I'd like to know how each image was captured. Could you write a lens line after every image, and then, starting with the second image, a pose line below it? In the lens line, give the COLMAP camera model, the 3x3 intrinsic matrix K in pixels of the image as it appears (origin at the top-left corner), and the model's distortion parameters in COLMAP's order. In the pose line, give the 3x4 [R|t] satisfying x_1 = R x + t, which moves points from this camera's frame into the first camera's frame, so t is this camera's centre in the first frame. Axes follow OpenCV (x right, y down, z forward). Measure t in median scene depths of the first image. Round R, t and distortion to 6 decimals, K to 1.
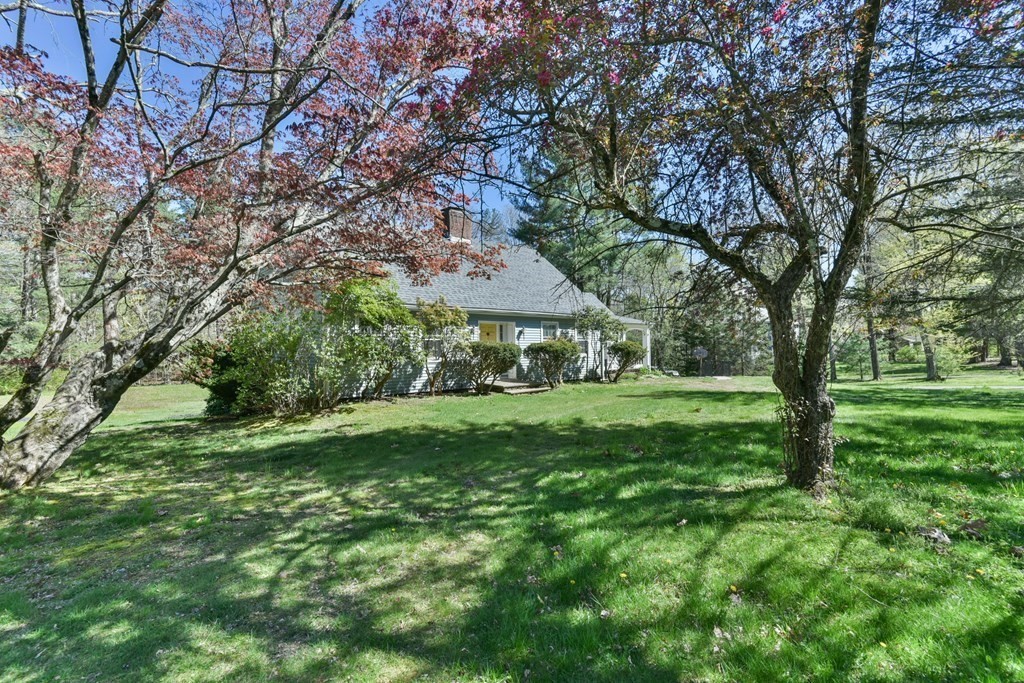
lens RADIAL K [[491.1, 0, 512.0], [0, 491.1, 341.5], [0, 0, 1]] dist [-0.045632, -0.000024]
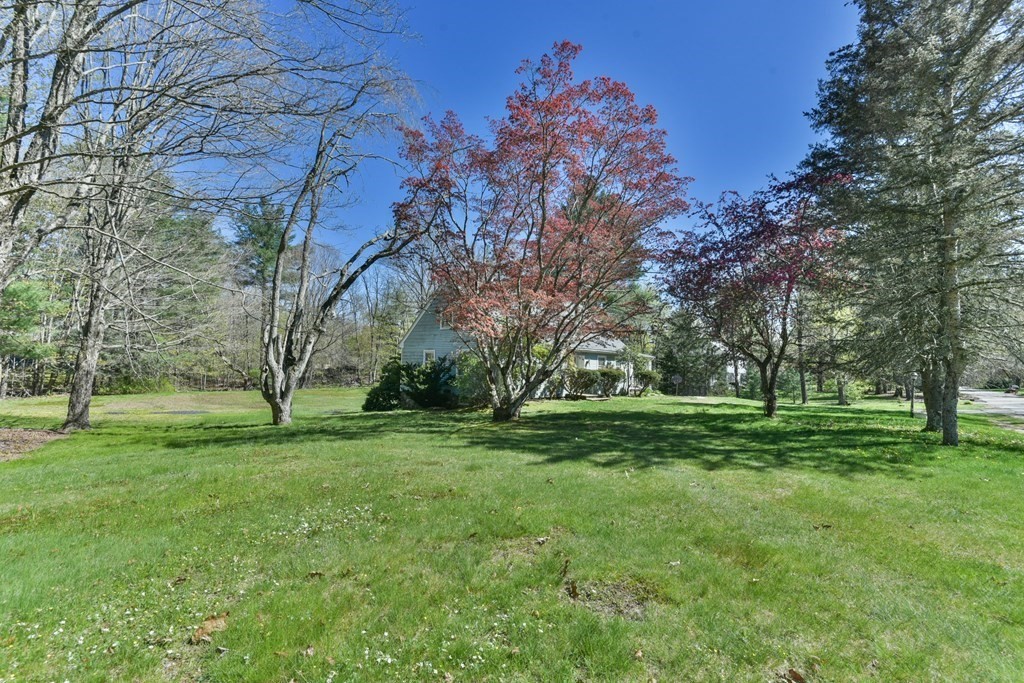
lens RADIAL K [[491.1, 0, 512.0], [0, 491.1, 341.5], [0, 0, 1]] dist [-0.045632, -0.000024]
pose [[0.994441, 0.047901, 0.093767, -0.282752], [-0.044735, 0.998365, -0.035583, -0.014193], [-0.095318, 0.031191, 0.994958, -0.412756]]
